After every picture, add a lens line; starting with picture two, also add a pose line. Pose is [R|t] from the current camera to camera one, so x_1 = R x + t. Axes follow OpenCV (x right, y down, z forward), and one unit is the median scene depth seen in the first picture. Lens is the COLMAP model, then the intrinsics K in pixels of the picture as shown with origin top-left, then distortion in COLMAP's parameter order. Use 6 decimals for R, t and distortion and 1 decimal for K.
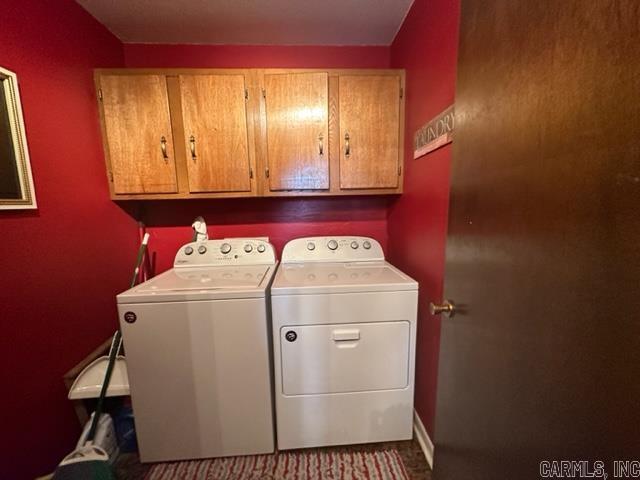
lens RADIAL K [[254.9, 0, 321.2], [0, 254.9, 240.1], [0, 0, 1]] dist [-0.000608, -0.000296]
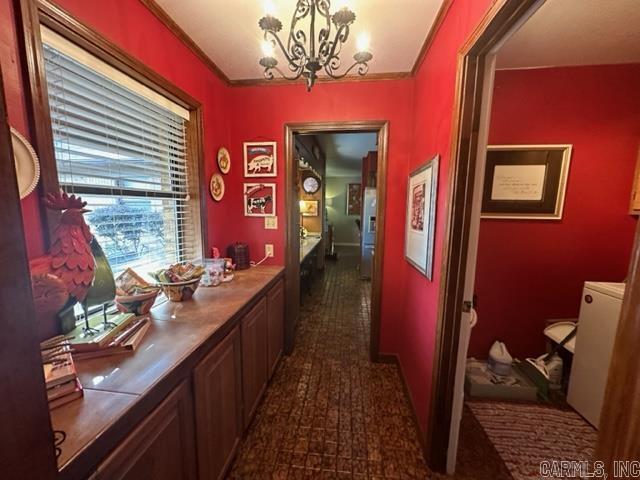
lens RADIAL K [[254.9, 0, 321.7], [0, 254.9, 241.0], [0, 0, 1]] dist [-0.000608, -0.000296]
pose [[-0.175344, 0.141832, -0.974237, 0.787731], [-0.153806, 0.973471, 0.169402, -0.020395], [0.972419, 0.179547, -0.148878, -0.269195]]
